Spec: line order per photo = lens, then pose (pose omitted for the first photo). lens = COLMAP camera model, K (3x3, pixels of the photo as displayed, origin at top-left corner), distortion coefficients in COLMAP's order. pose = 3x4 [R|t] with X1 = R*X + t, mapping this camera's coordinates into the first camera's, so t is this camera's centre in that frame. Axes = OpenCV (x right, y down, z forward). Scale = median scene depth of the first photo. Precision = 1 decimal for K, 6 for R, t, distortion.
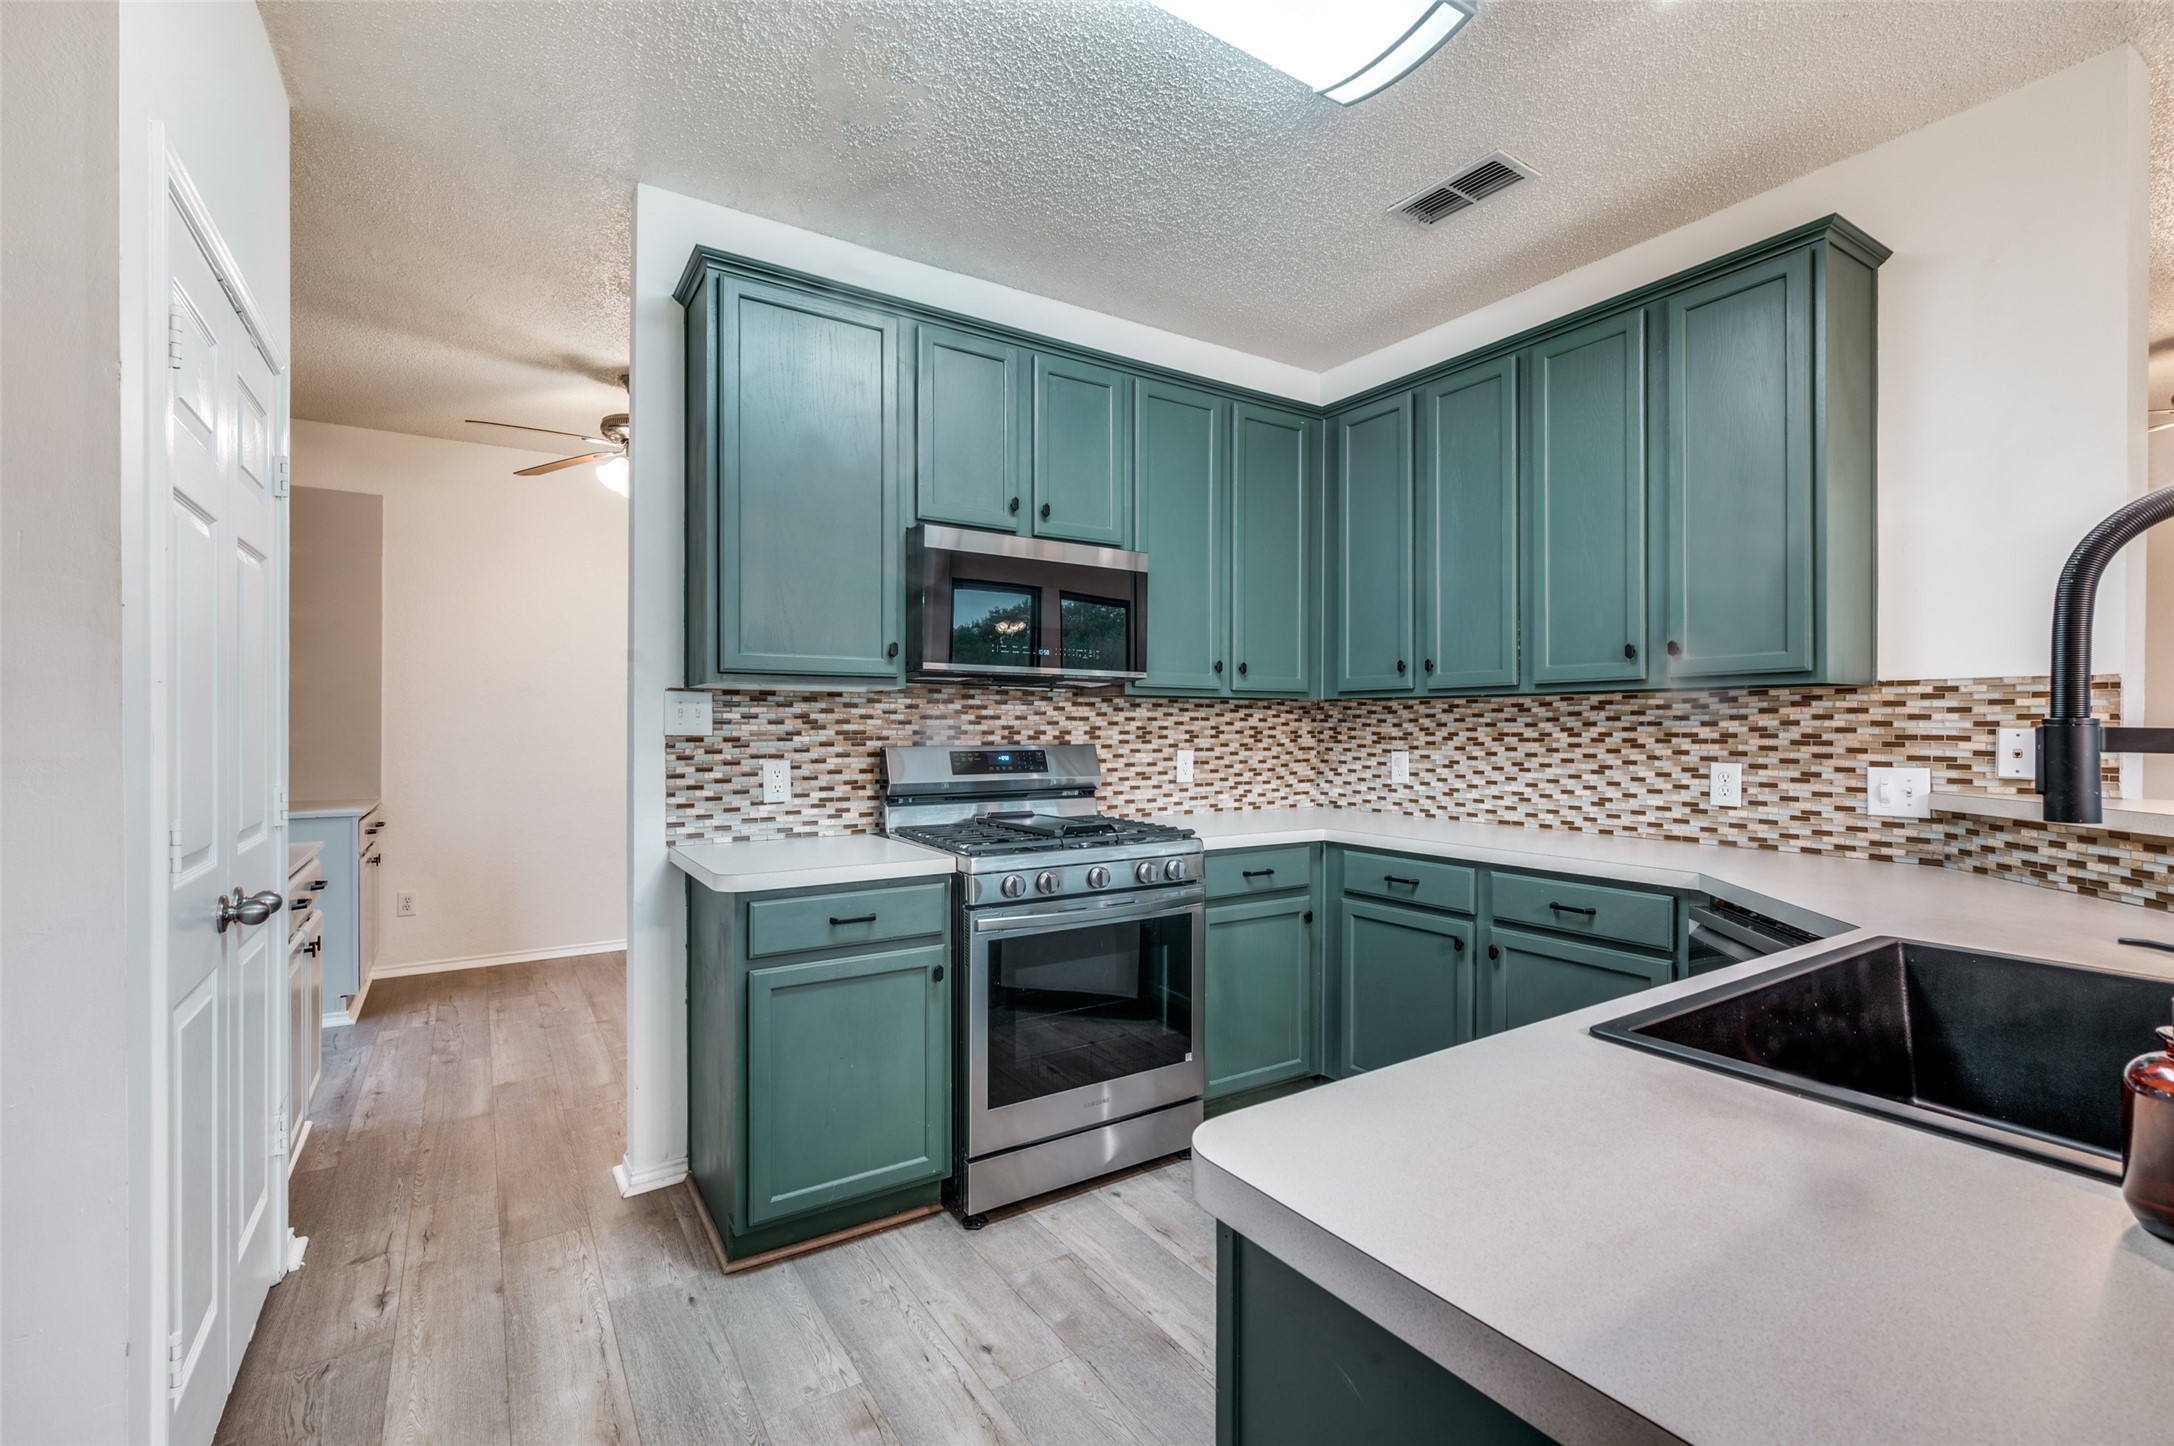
lens RADIAL K [[946.0, 0, 1093.4], [0, 946.0, 732.9], [0, 0, 1]] dist [0.003072, 0.000054]
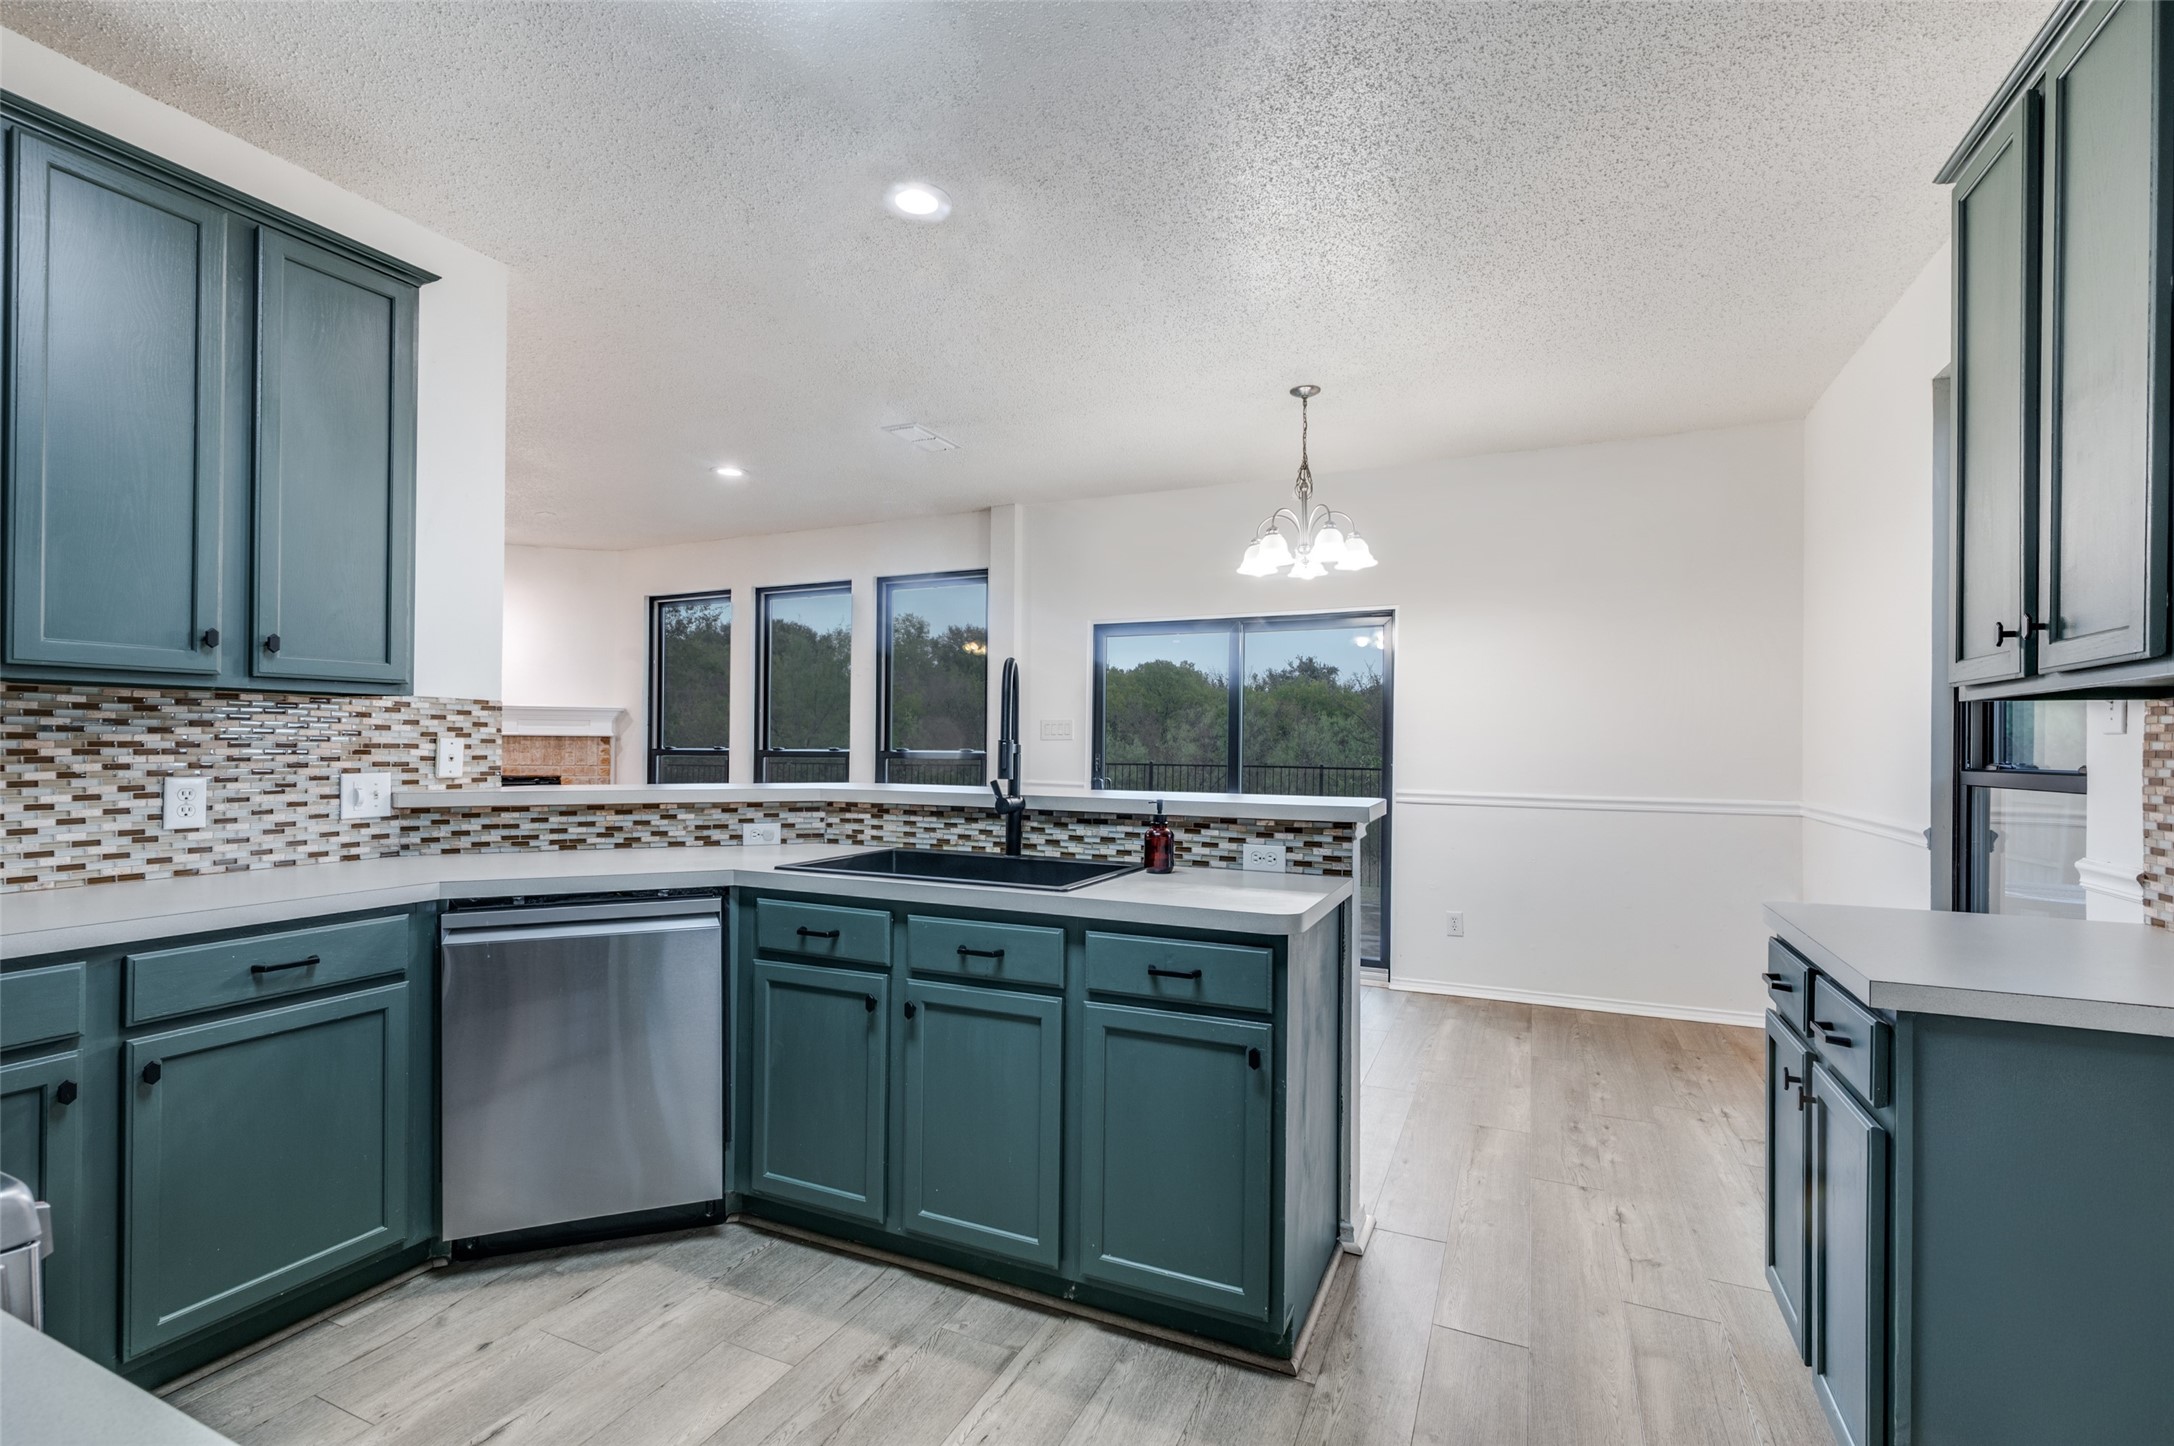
lens RADIAL K [[946.0, 0, 1093.4], [0, 946.0, 732.9], [0, 0, 1]] dist [0.003072, 0.000054]
pose [[-0.532111, 0.005364, 0.846658, -0.469320], [-0.004840, 0.999944, -0.009377, -0.003549], [-0.846661, -0.009087, -0.532055, 0.761758]]
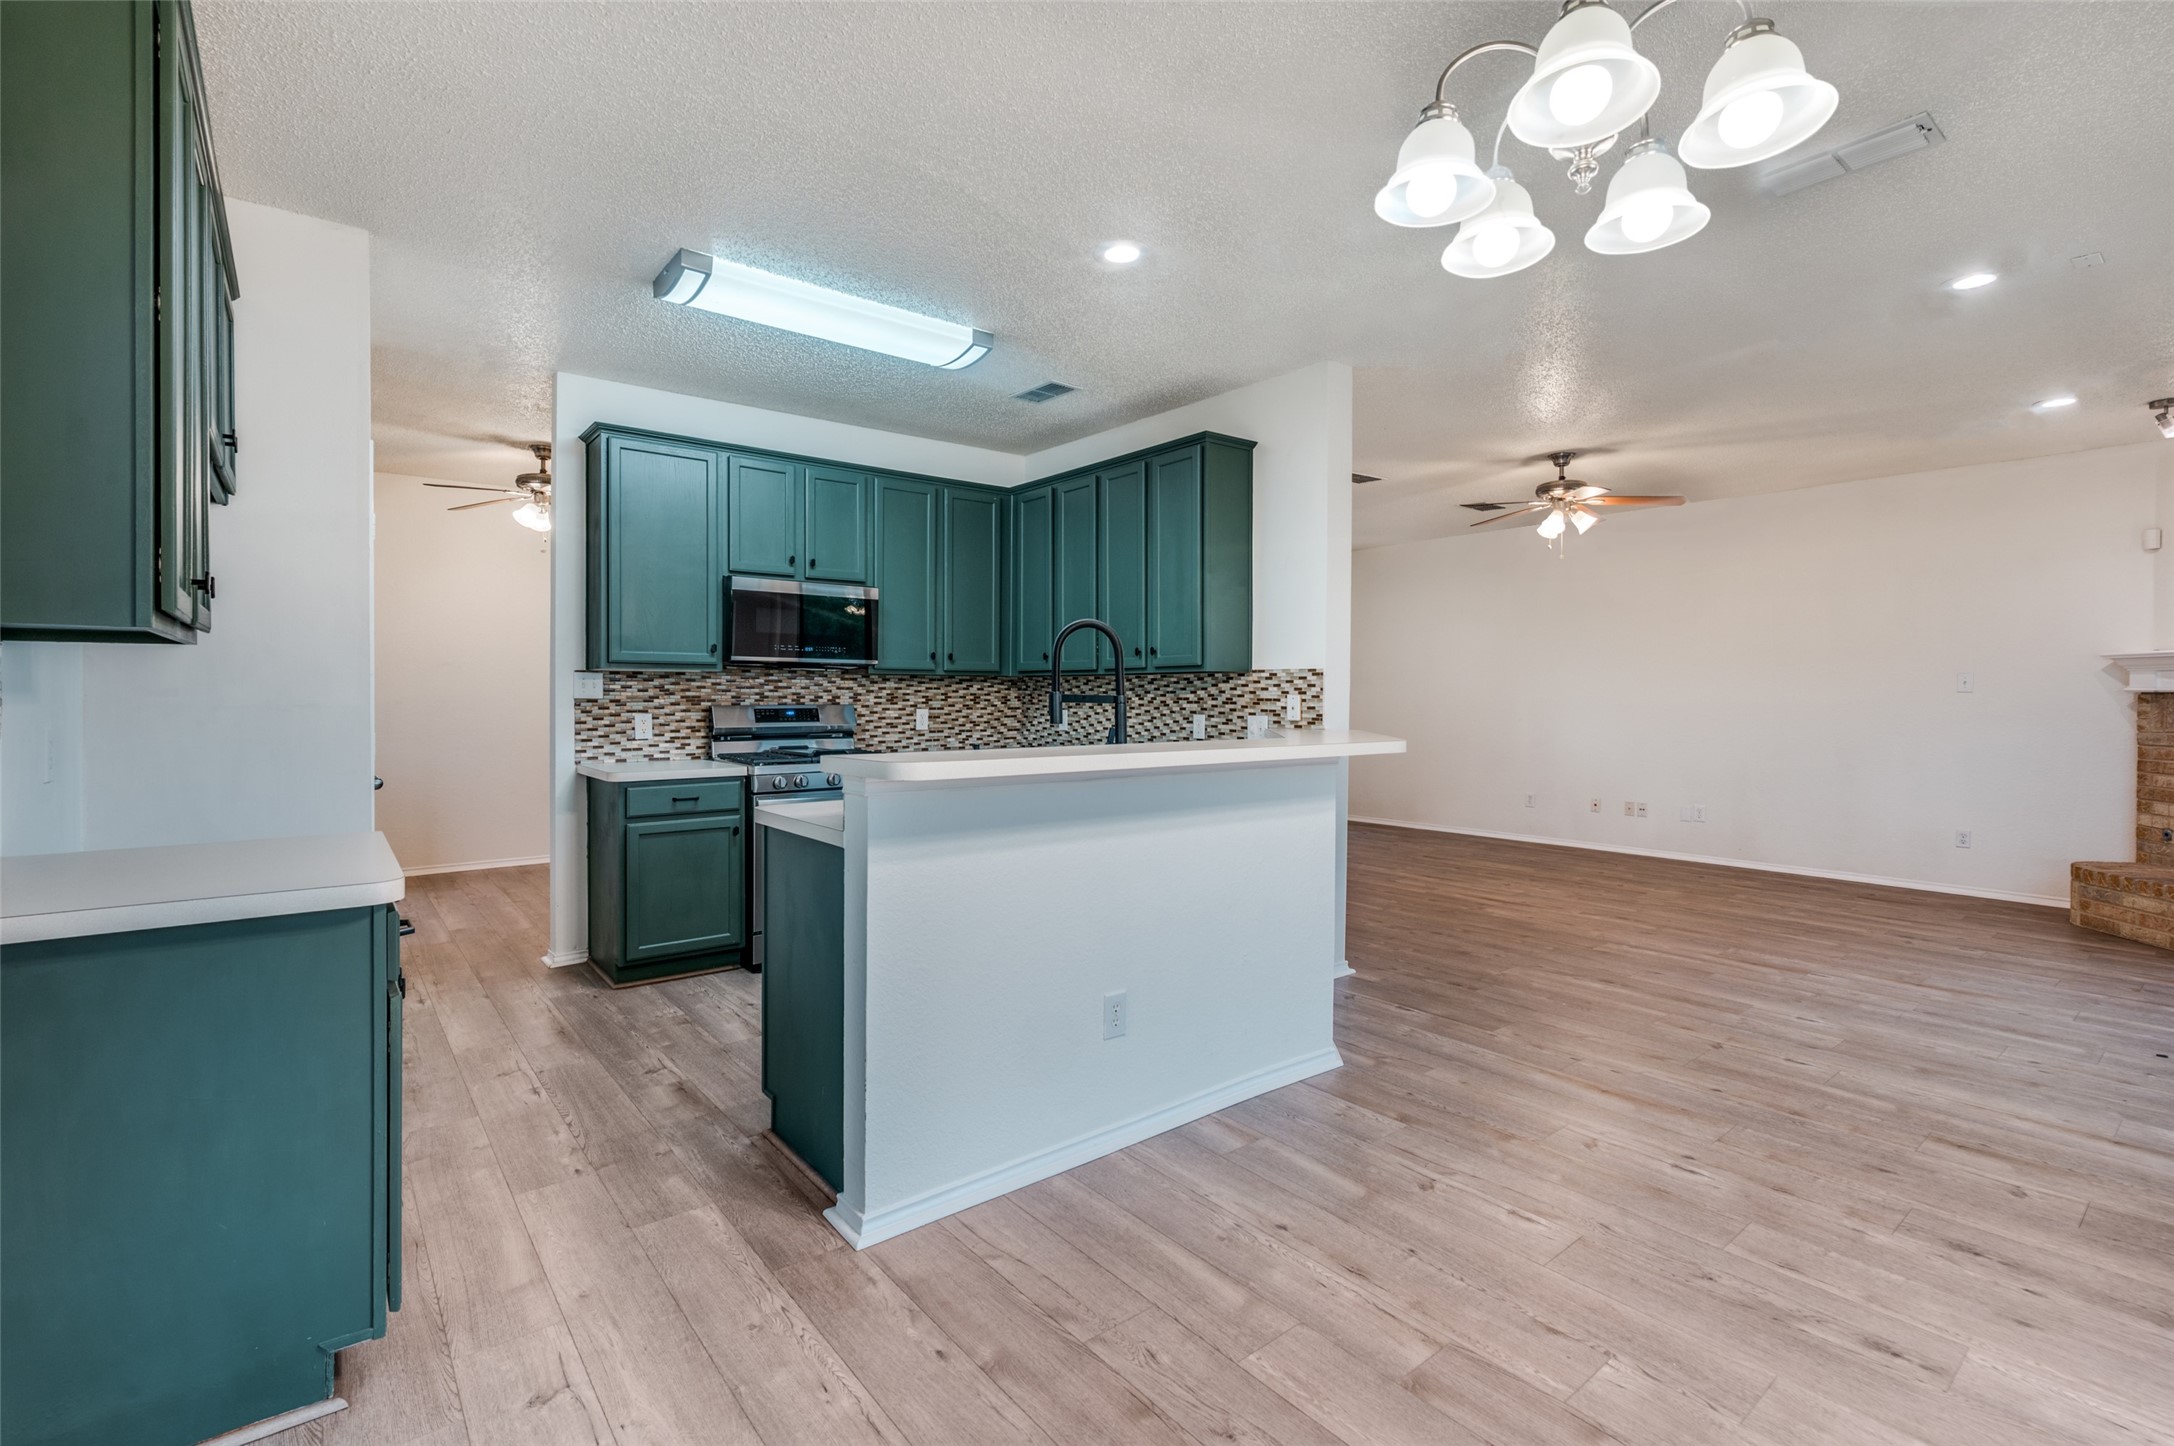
lens RADIAL K [[972.0, 0, 1093.8], [0, 972.0, 703.2], [0, 0, 1]] dist [-0.000221, 0.000254]
pose [[0.994858, 0.000195, 0.101279, 0.284409], [-0.000600, 0.999992, 0.003977, 0.003573], [-0.101277, -0.004018, 0.994850, -0.791313]]
